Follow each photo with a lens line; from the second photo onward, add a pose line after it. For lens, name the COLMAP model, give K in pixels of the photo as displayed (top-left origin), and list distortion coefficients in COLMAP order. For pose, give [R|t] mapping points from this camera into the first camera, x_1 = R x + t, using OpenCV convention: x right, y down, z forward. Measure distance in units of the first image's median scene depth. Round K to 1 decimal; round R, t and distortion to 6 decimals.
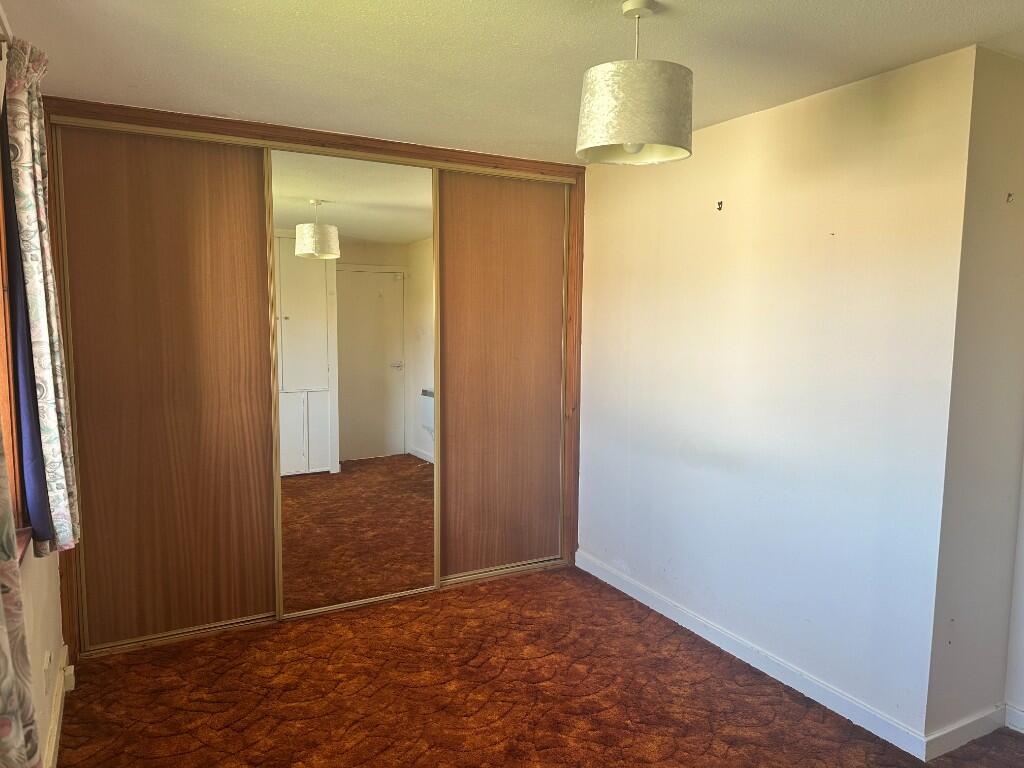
lens RADIAL K [[724.0, 0, 512.0], [0, 724.0, 384.0], [0, 0, 1]] dist [0.072157, -0.059105]
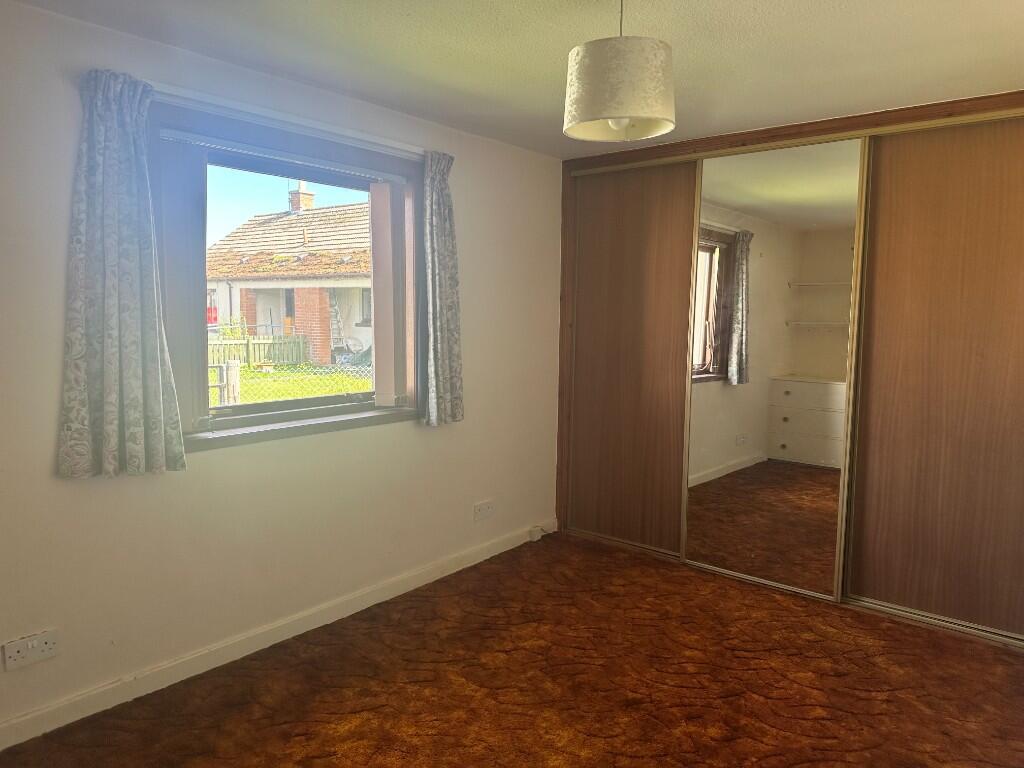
lens RADIAL K [[724.0, 0, 512.0], [0, 724.0, 384.0], [0, 0, 1]] dist [0.072157, -0.059105]
pose [[0.367266, 0.093451, -0.925409, 0.654874], [-0.097952, 0.993293, 0.061433, -0.006651], [0.924944, 0.068083, 0.373956, 0.300253]]
